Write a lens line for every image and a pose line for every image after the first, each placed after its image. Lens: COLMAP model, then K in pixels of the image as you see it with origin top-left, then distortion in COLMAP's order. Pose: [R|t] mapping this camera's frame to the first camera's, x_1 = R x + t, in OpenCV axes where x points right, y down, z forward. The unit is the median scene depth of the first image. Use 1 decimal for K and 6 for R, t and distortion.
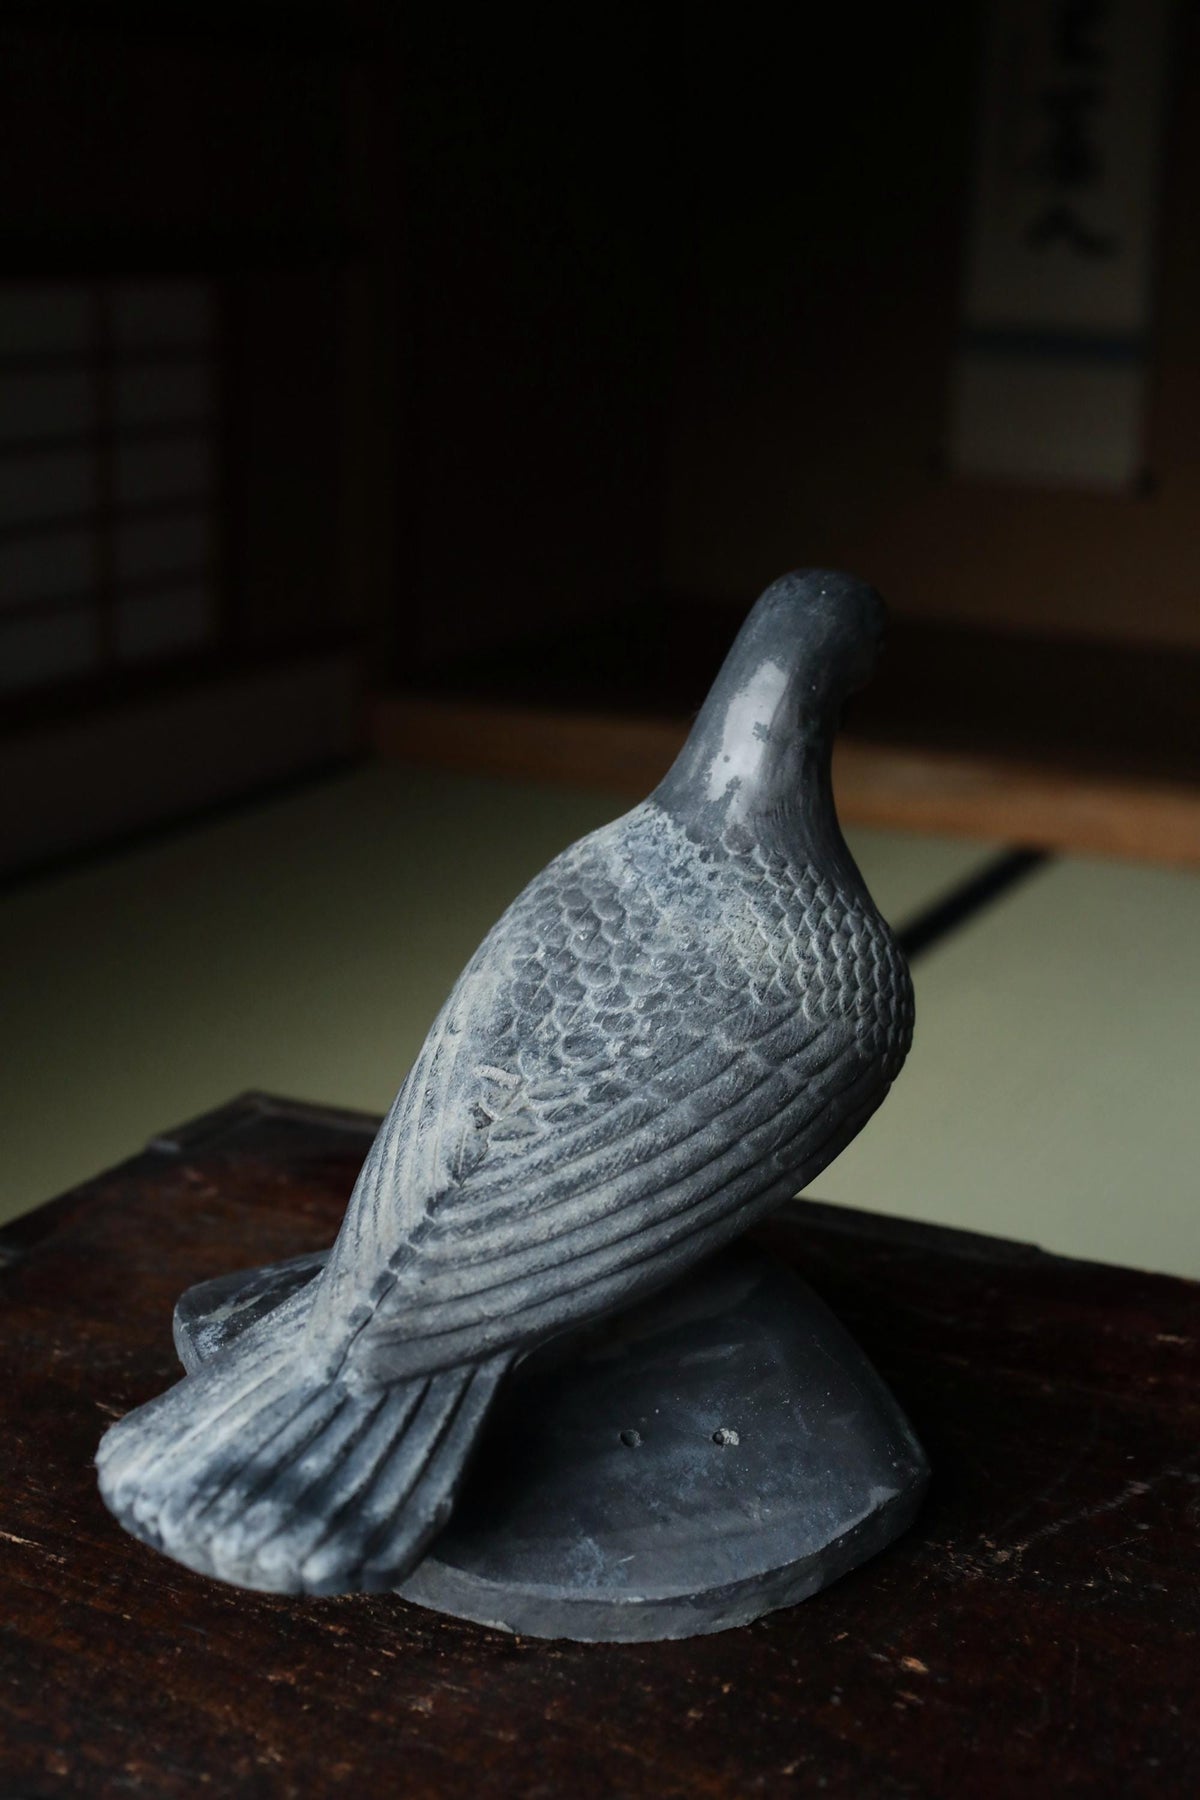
lens RADIAL K [[2932.7, 0, 589.7], [0, 2932.7, 900.2], [0, 0, 1]] dist [-0.000284, 0.000000]
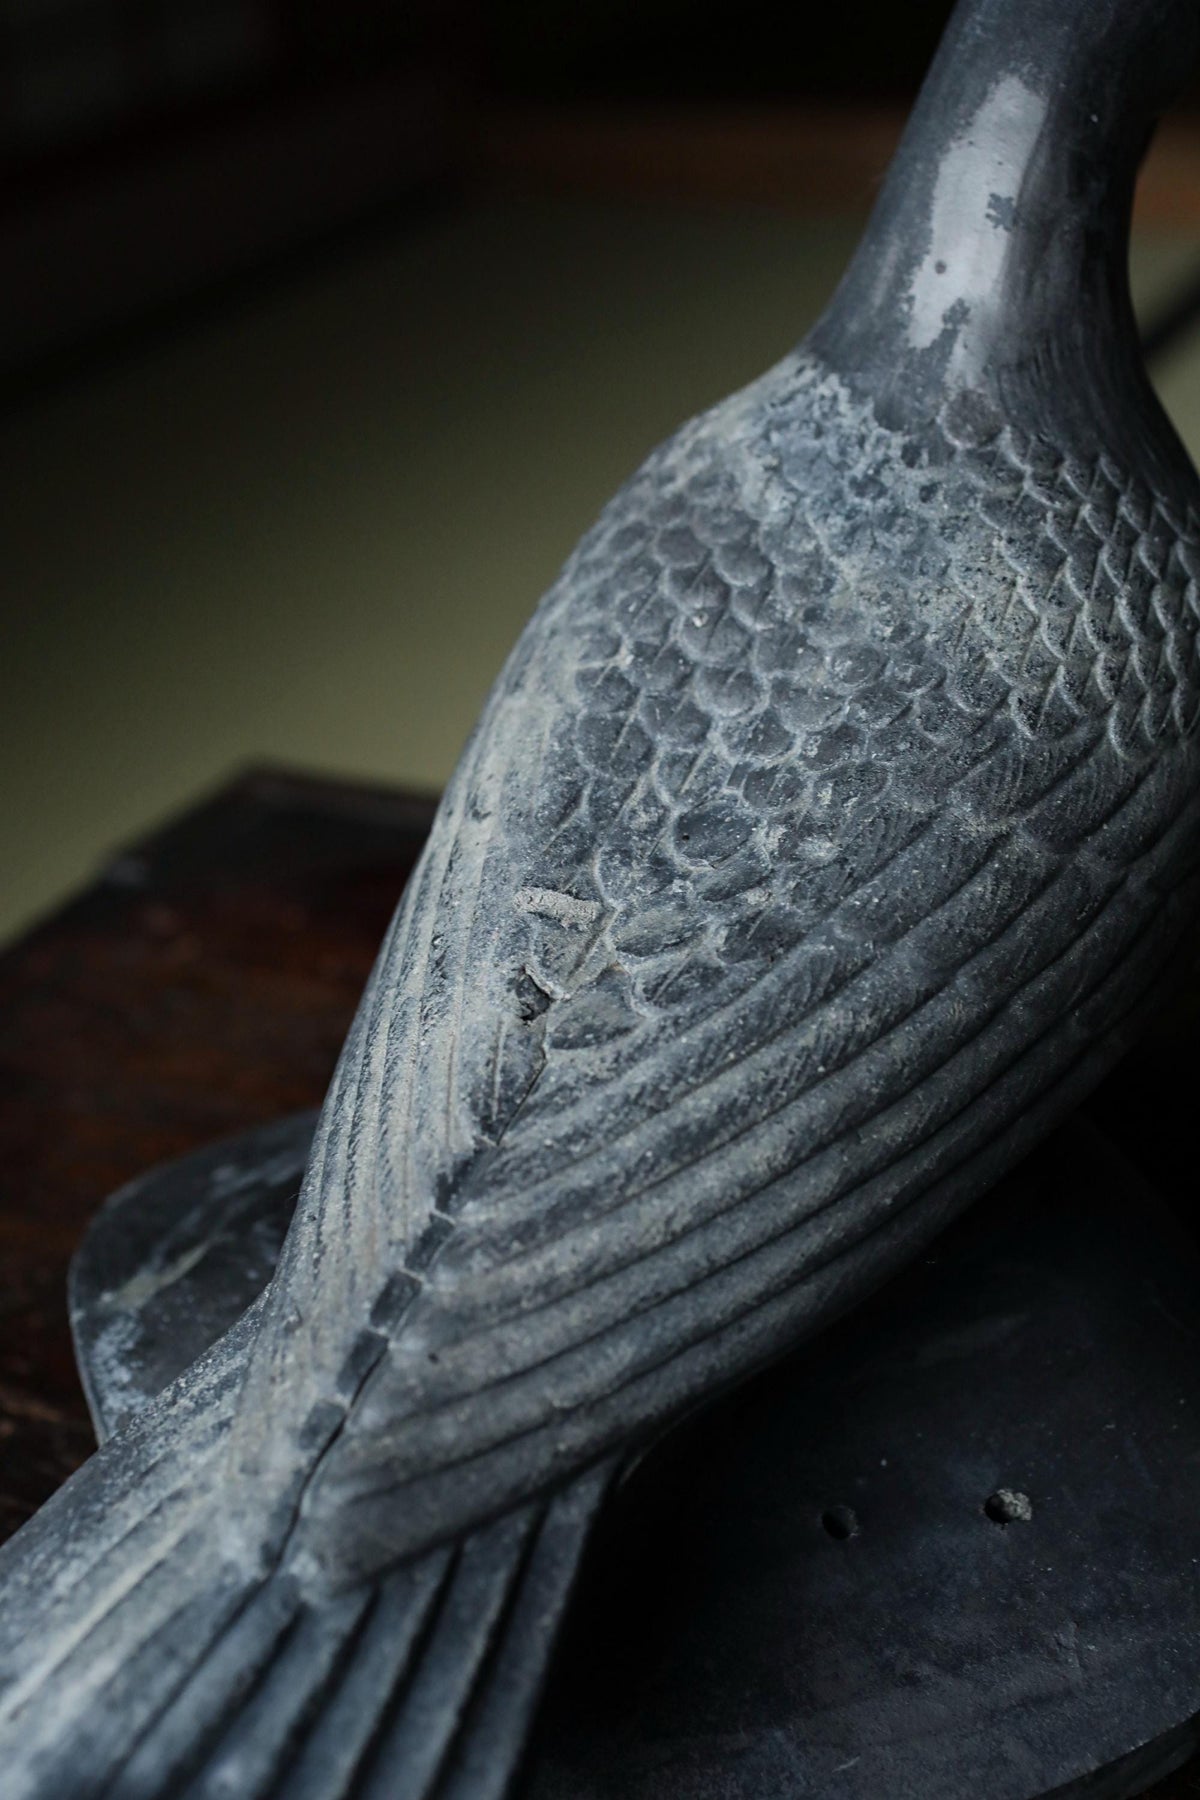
lens RADIAL K [[2932.7, 0, 595.7], [0, 2932.7, 934.7], [0, 0, 1]] dist [-0.000284, 0.000000]
pose [[0.995793, -0.063943, -0.065625, 0.011228], [0.076449, 0.974625, 0.210386, -0.049945], [0.050508, -0.214518, 0.975413, 0.465143]]
